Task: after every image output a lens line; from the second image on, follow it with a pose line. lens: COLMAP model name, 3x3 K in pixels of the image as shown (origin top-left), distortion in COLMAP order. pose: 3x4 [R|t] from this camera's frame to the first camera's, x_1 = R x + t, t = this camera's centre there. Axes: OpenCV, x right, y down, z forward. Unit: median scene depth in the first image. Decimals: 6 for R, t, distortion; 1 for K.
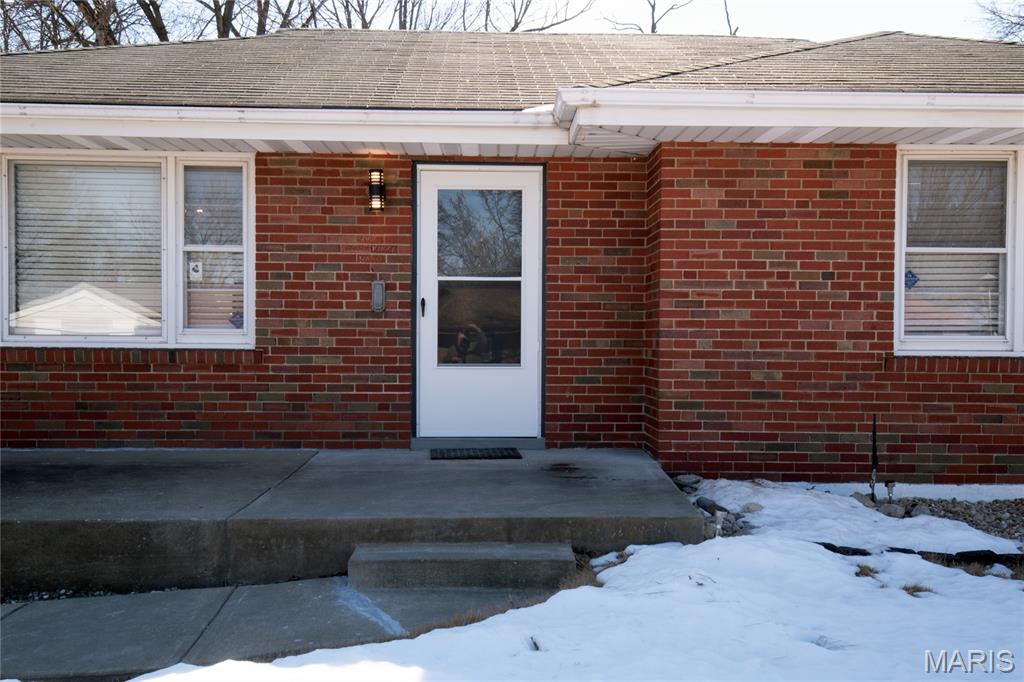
lens RADIAL K [[1034.0, 0, 512.1], [0, 1034.0, 344.6], [0, 0, 1]] dist [0.035800, 0.000000]
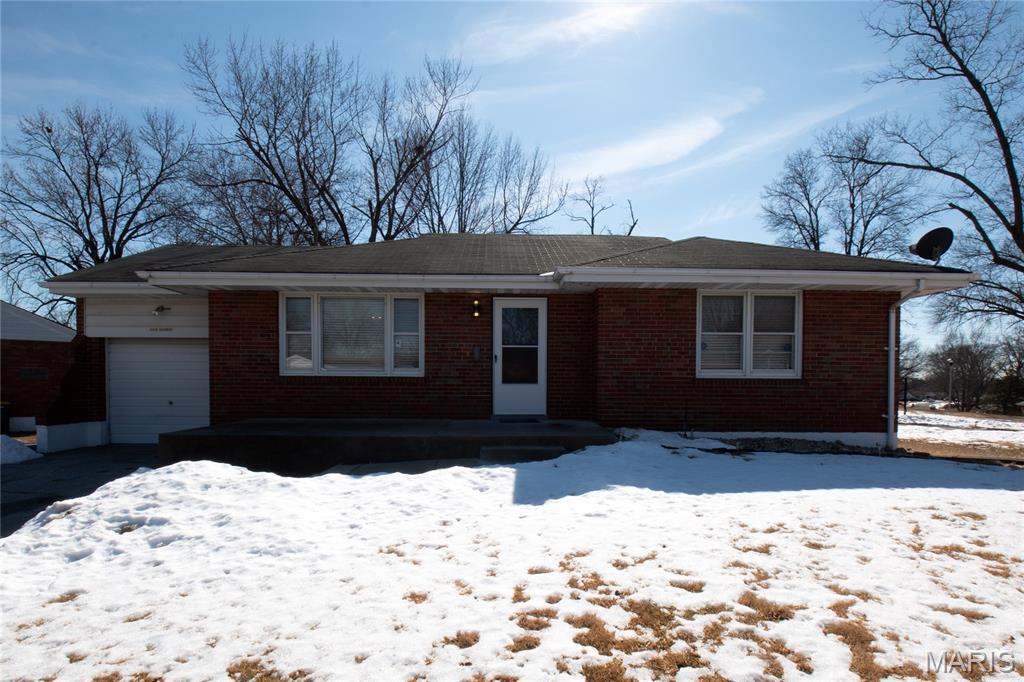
lens RADIAL K [[577.3, 0, 510.8], [0, 577.3, 403.3], [0, 0, 1]] dist [-0.018836, -0.007958]
pose [[0.999976, -0.002064, -0.006653, -0.046162], [0.002185, 0.999832, 0.018211, 0.042487], [0.006615, -0.018225, 0.999812, -0.312197]]
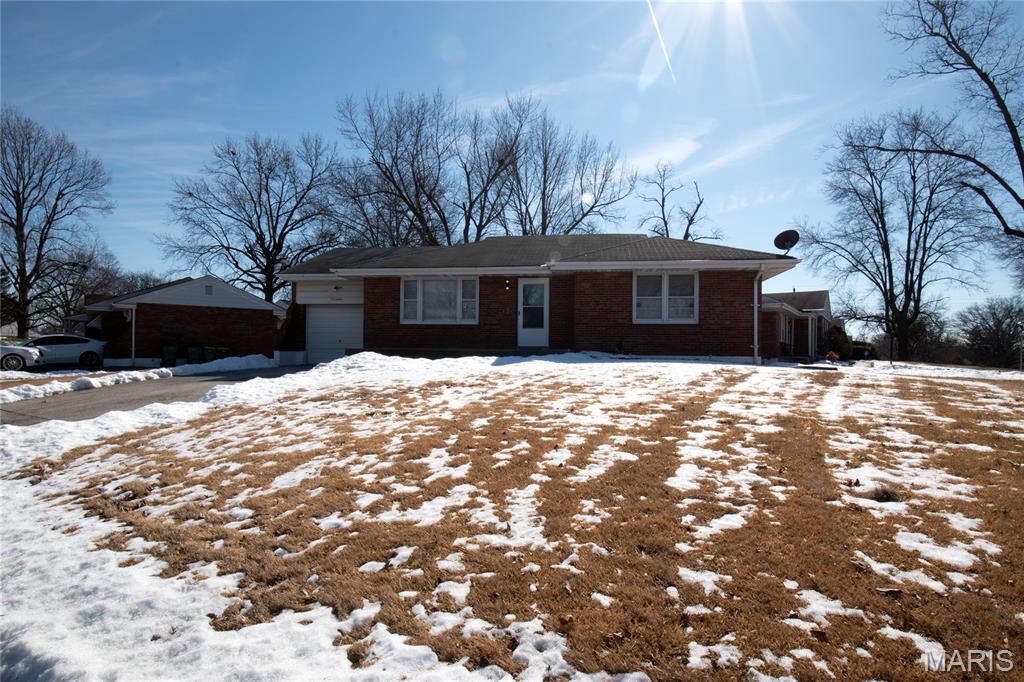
lens RADIAL K [[564.7, 0, 512.1], [0, 564.7, 343.4], [0, 0, 1]] dist [-0.037702, 0.000619]
pose [[0.983565, -0.001840, -0.180548, 0.295827], [-0.003759, 0.999523, -0.030669, 0.153100], [0.180518, 0.030844, 0.983088, -1.209542]]
